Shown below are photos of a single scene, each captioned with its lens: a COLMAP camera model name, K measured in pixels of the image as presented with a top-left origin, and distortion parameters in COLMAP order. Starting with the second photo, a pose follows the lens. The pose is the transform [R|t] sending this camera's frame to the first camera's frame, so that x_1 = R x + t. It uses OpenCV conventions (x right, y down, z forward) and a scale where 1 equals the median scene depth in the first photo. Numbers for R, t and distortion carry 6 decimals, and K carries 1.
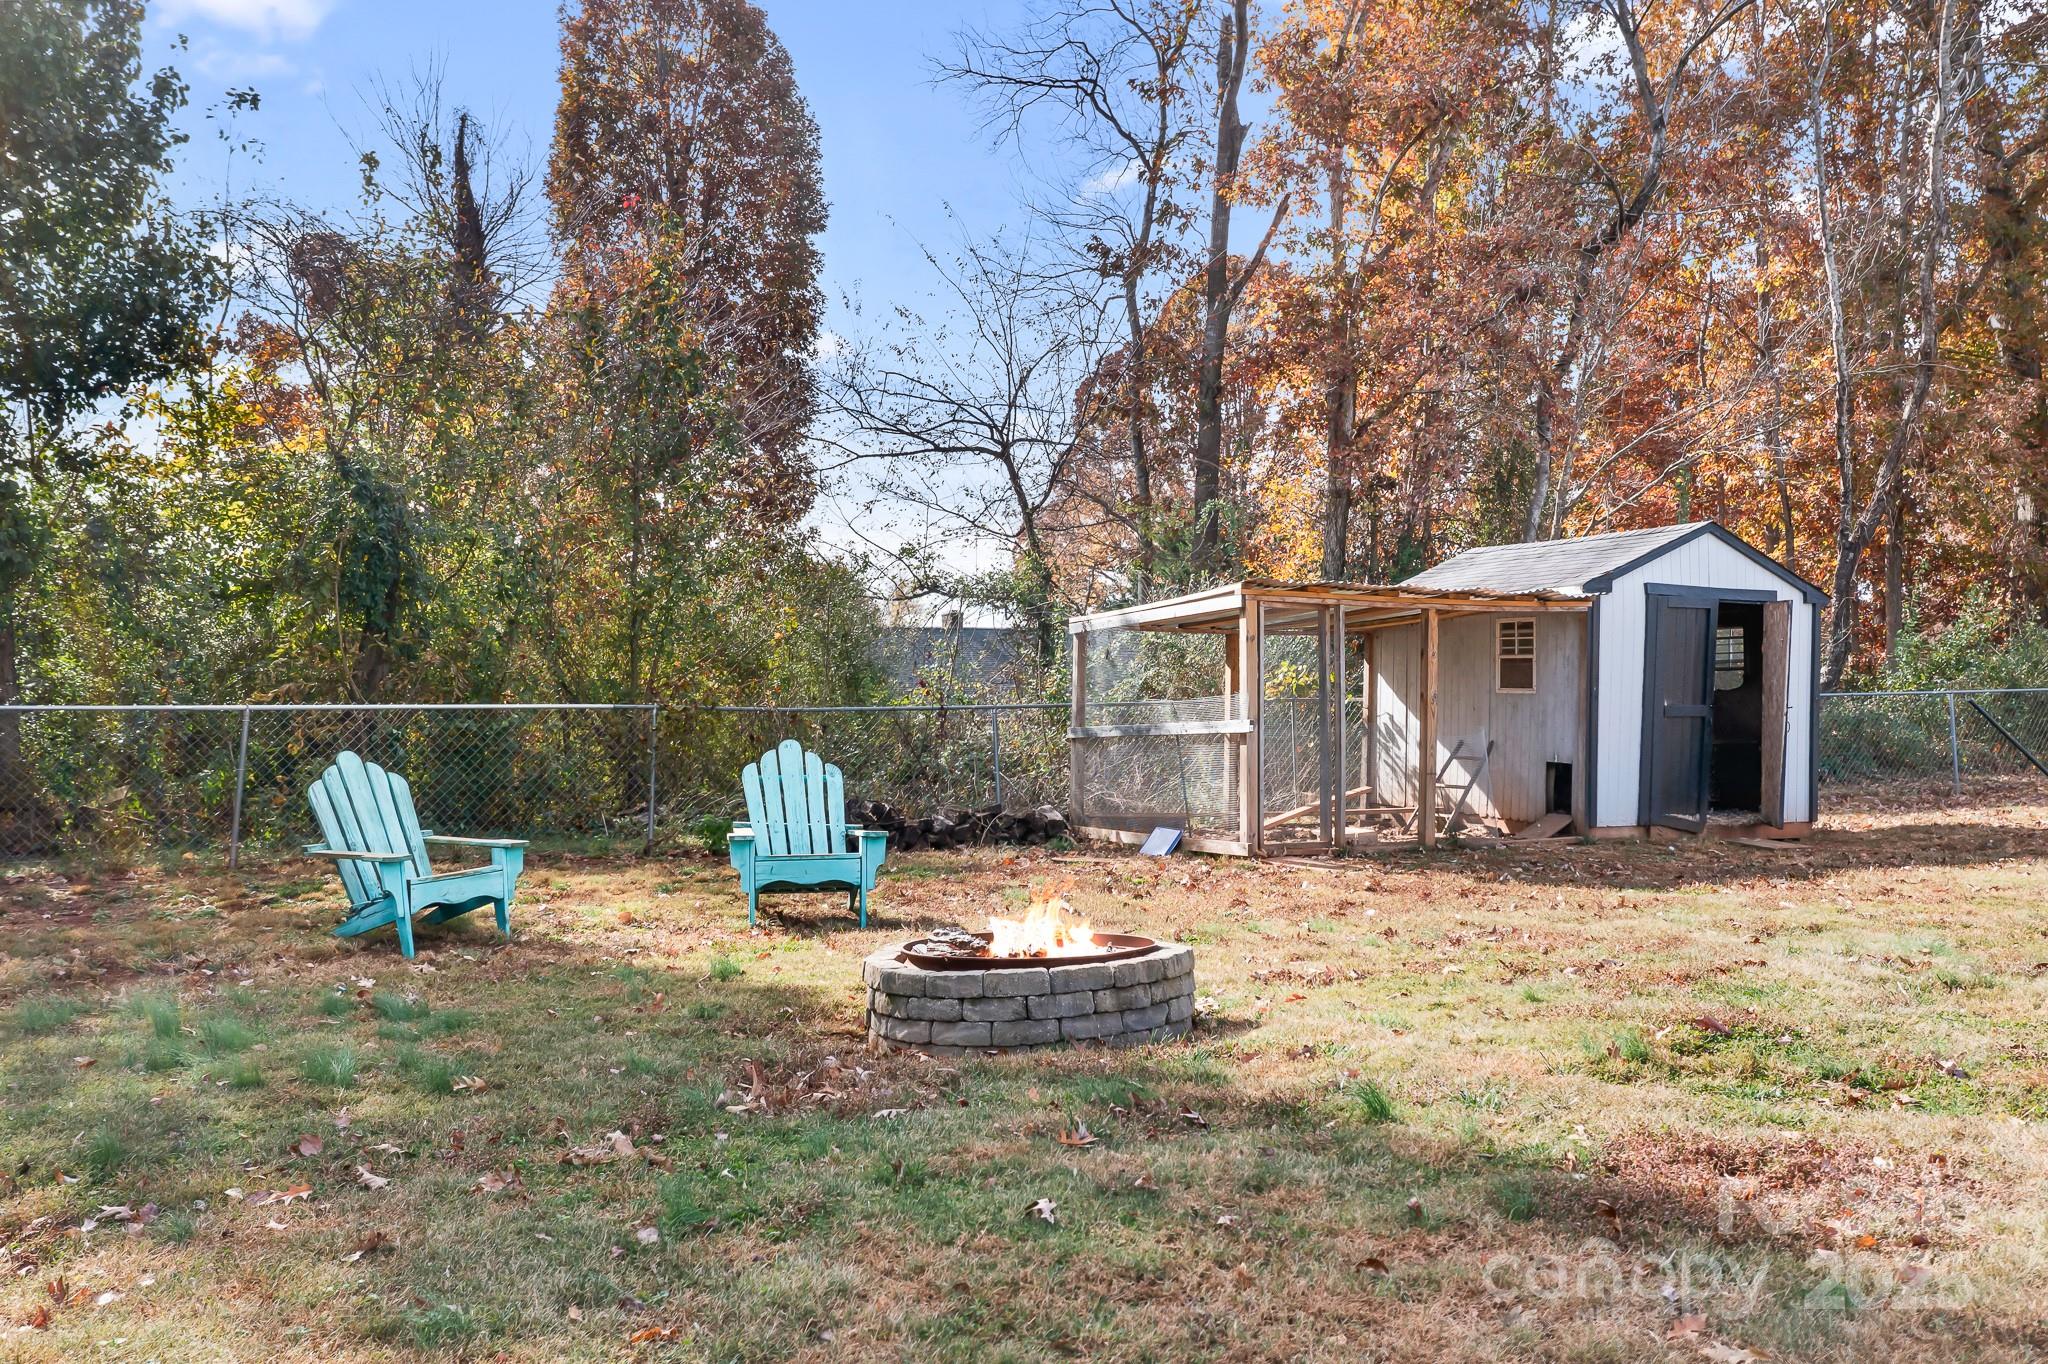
lens RADIAL K [[1700.6, 0, 1015.3], [0, 1700.6, 686.0], [0, 0, 1]] dist [-0.008461, 0.006274]
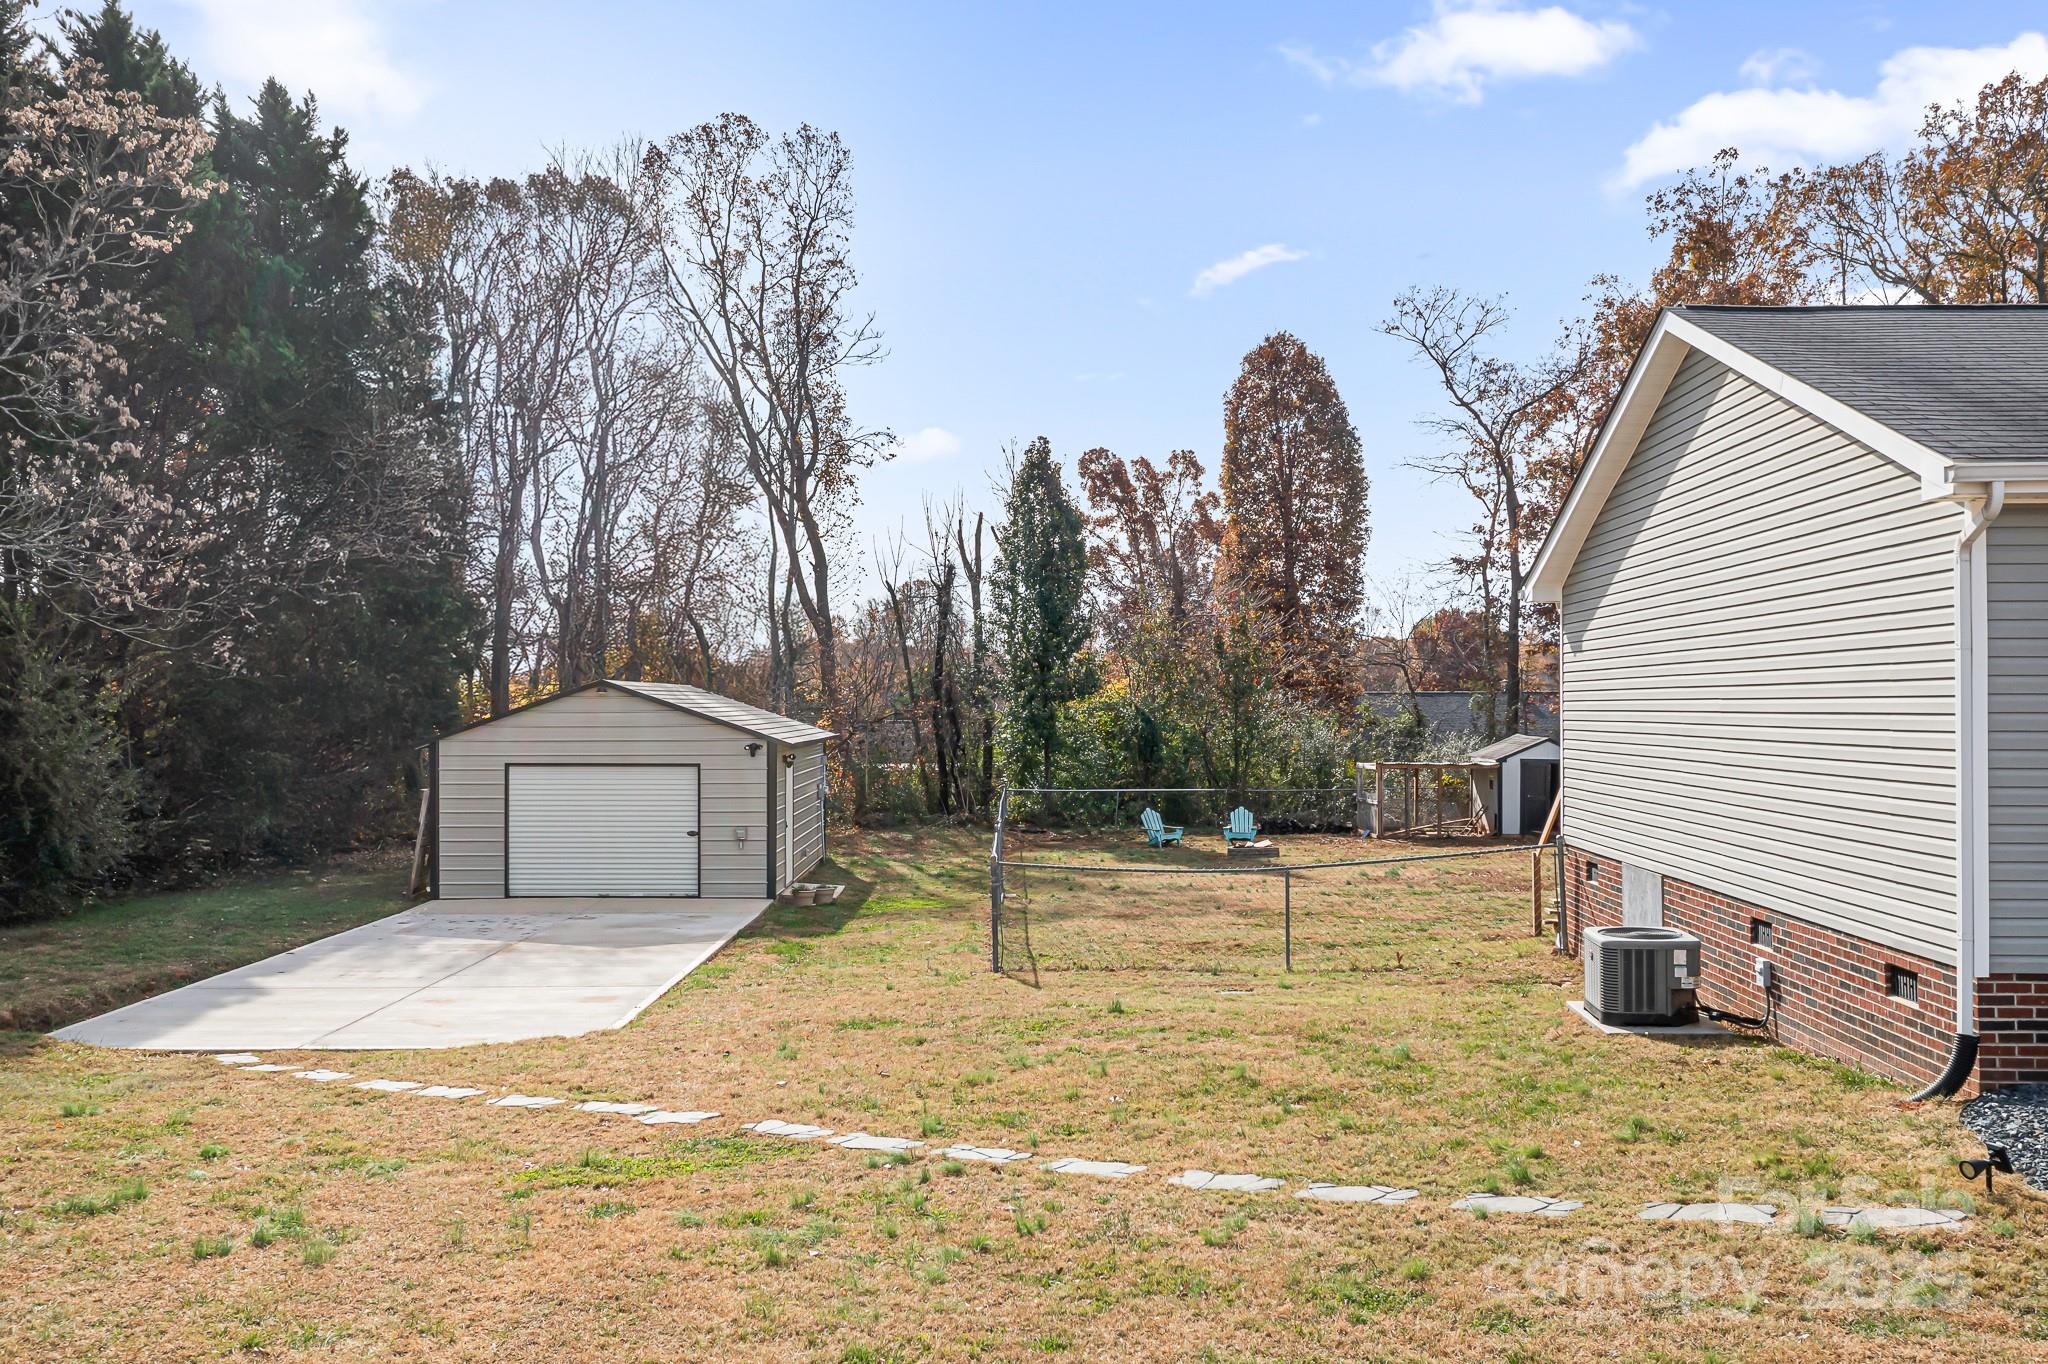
lens RADIAL K [[1756.9, 0, 1019.6], [0, 1756.9, 612.6], [0, 0, 1]] dist [-0.012667, -0.001851]
pose [[0.916418, -0.016256, -0.399891, 0.832141], [0.001725, 0.999326, -0.036670, -0.217008], [0.400218, 0.032915, 0.915829, -2.433477]]
